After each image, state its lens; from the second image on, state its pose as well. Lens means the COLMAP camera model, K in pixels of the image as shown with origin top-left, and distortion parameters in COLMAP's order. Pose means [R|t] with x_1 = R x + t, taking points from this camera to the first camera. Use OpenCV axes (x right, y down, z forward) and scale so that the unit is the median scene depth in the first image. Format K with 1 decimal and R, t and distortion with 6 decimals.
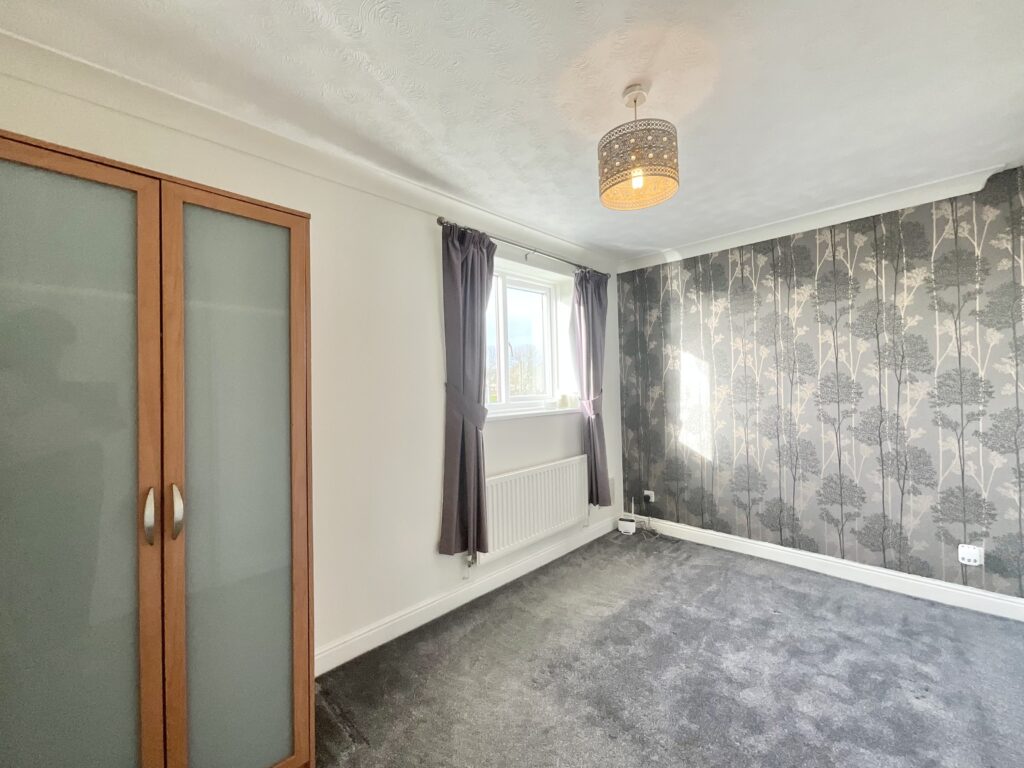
lens RADIAL K [[415.2, 0, 534.5], [0, 415.2, 380.0], [0, 0, 1]] dist [0.000984, -0.000417]
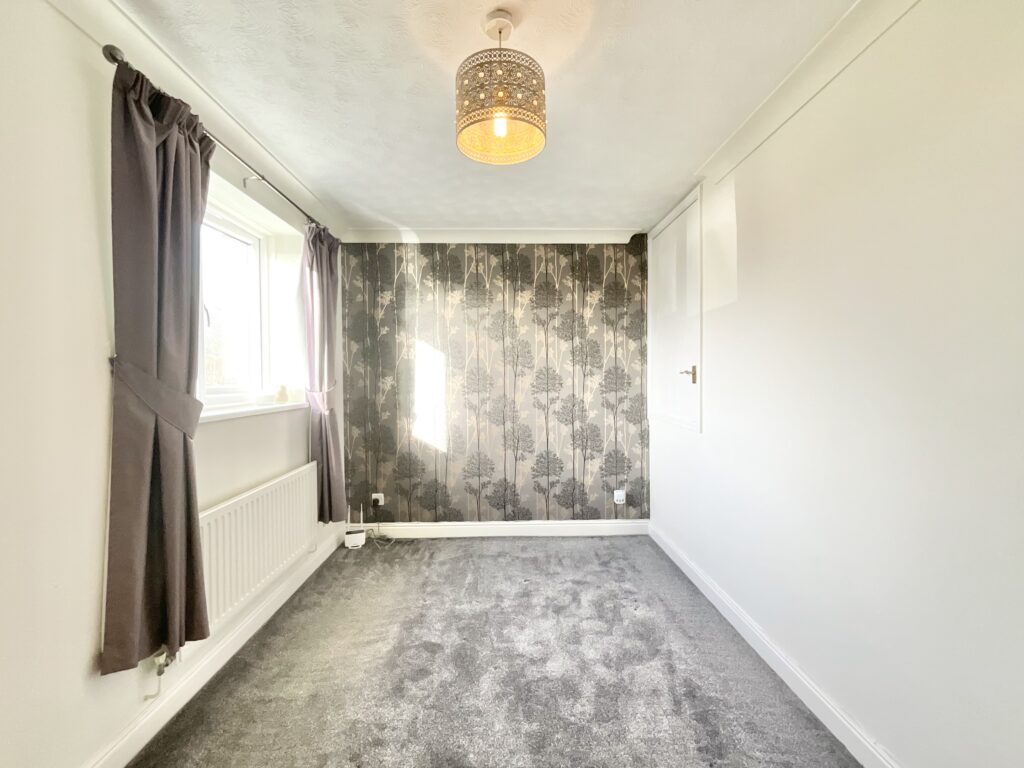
lens RADIAL K [[415.2, 0, 508.1], [0, 415.2, 381.9], [0, 0, 1]] dist [0.000984, -0.000417]
pose [[0.715141, 0.010493, 0.698902, -0.212998], [-0.017023, 0.999852, 0.002407, 0.027343], [-0.698773, -0.013618, 0.715213, 0.236251]]
